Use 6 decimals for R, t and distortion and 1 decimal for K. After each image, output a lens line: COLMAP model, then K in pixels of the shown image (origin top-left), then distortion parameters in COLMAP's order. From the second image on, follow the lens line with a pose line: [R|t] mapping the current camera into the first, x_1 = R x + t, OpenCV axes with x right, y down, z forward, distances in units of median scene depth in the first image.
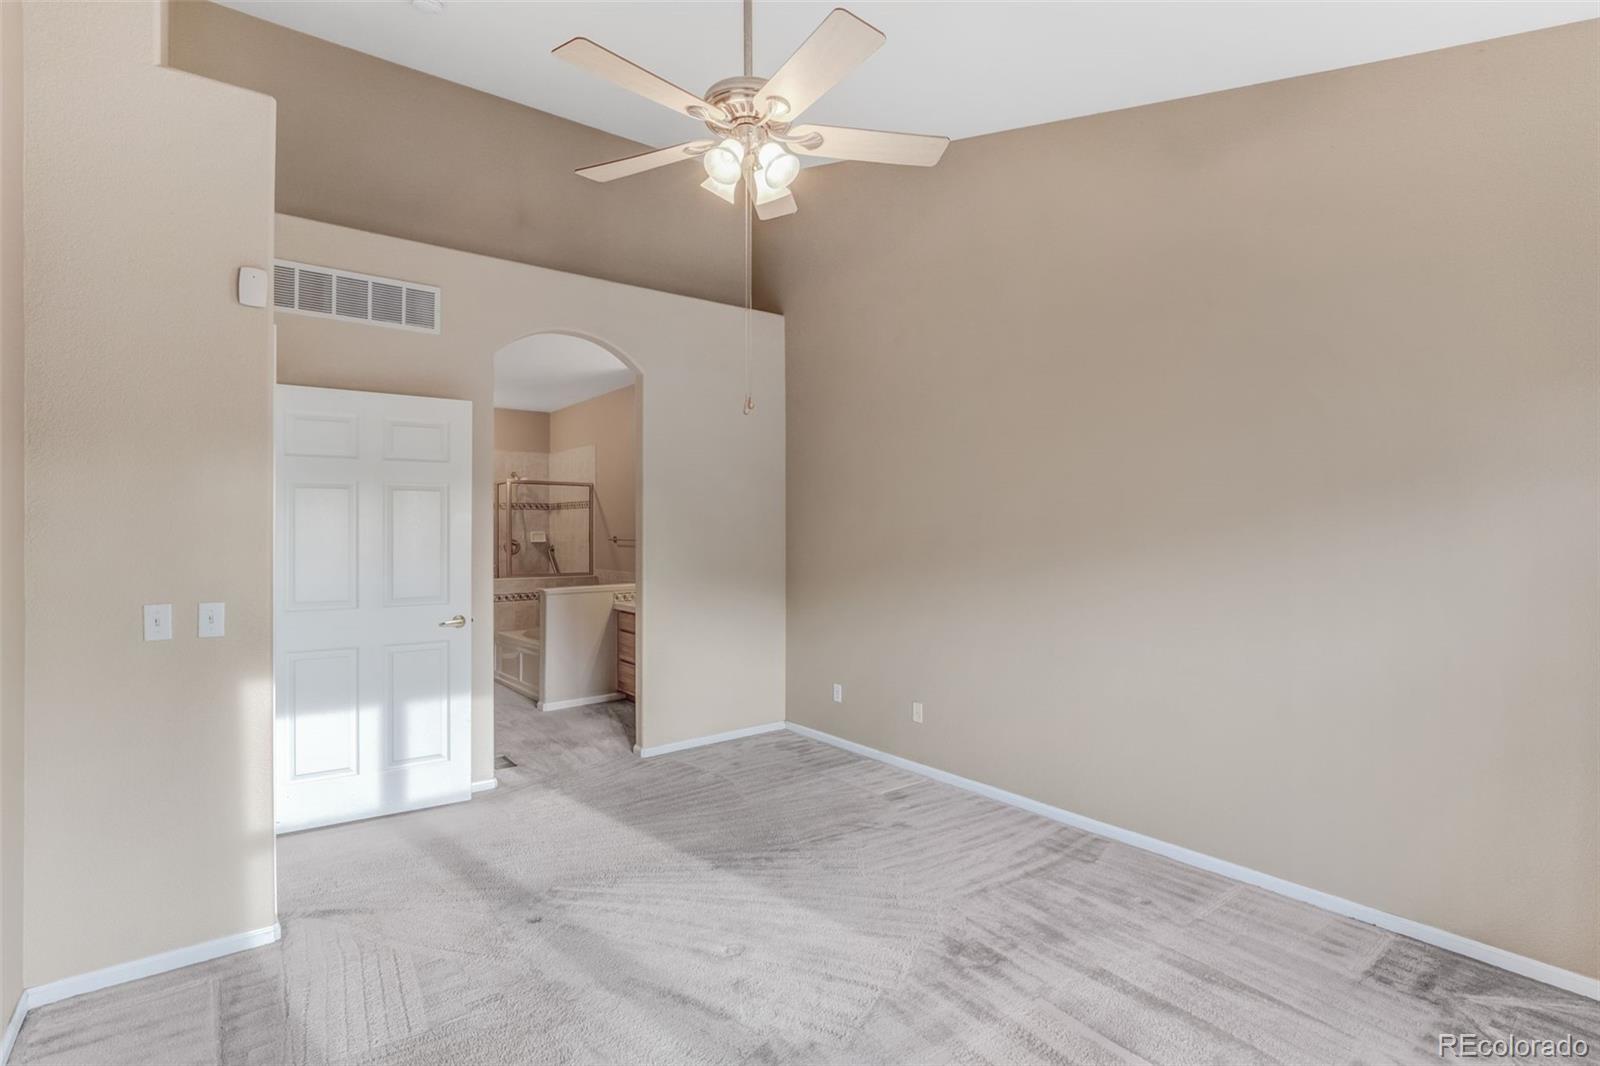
lens RADIAL K [[810.0, 0, 795.5], [0, 810.0, 536.9], [0, 0, 1]] dist [-0.010432, 0.000266]
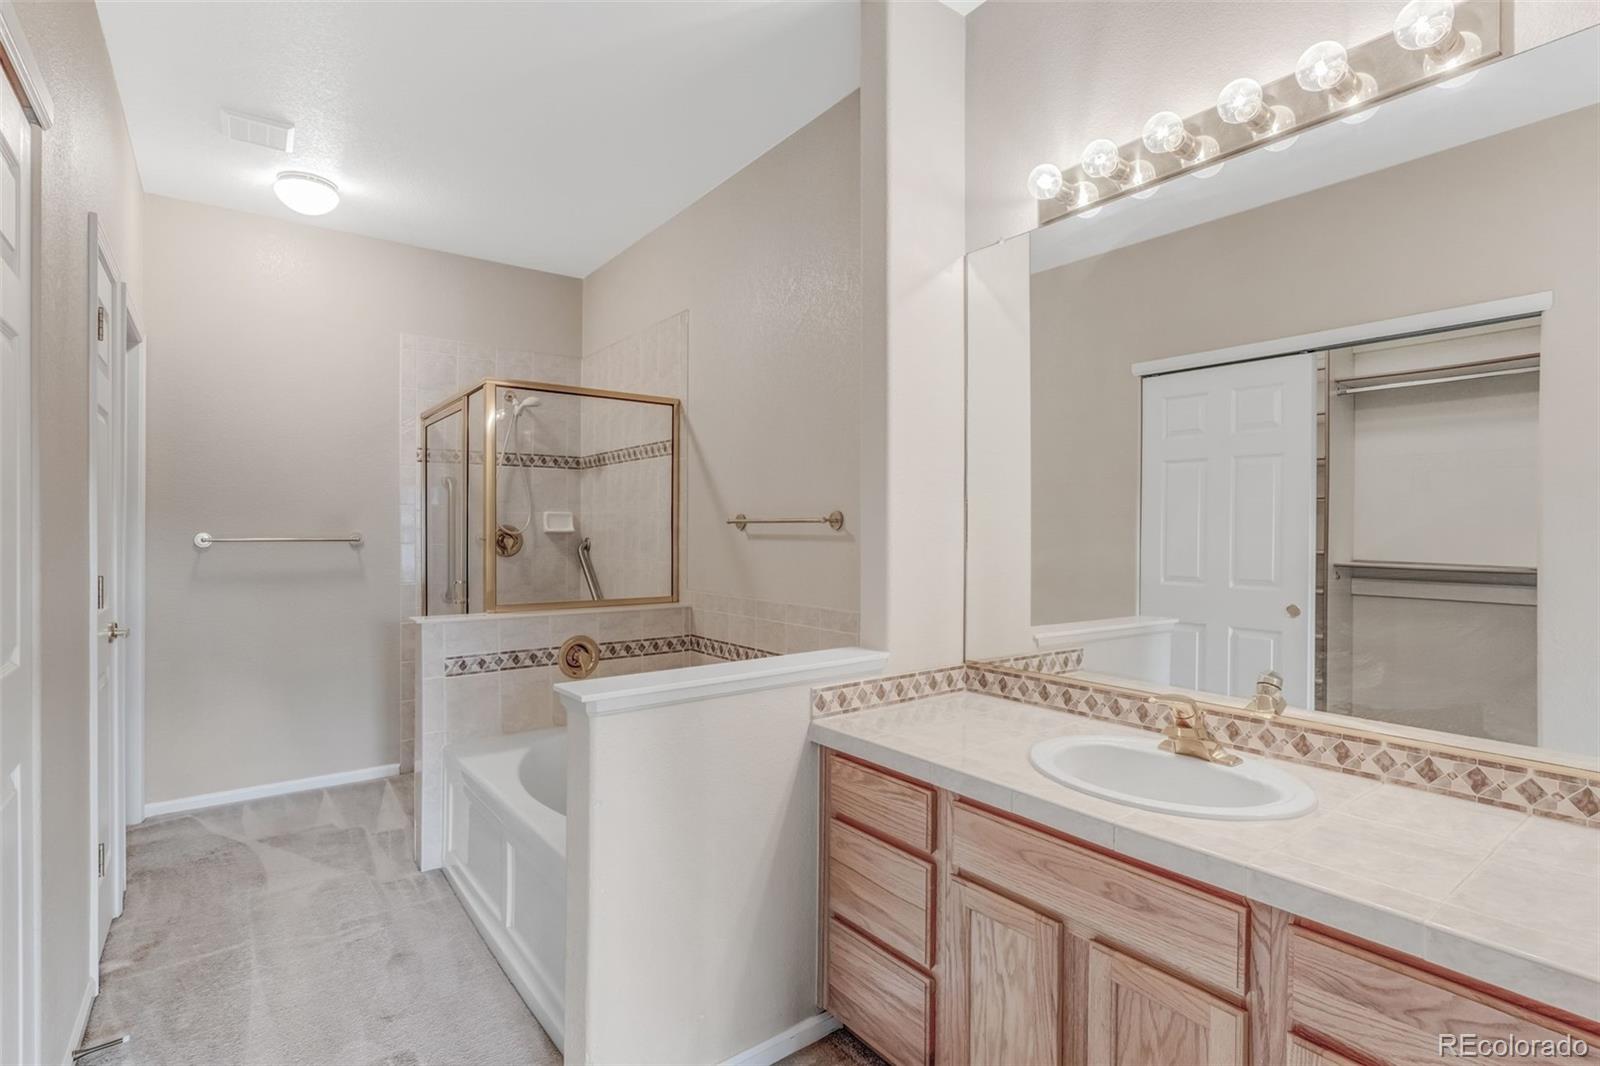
lens RADIAL K [[810.0, 0, 795.5], [0, 810.0, 536.9], [0, 0, 1]] dist [-0.010432, 0.000266]
pose [[0.999766, 0.002776, -0.021460, -0.173728], [-0.002787, 0.999996, -0.000526, 0.010273], [0.021458, 0.000585, 0.999770, 0.543509]]
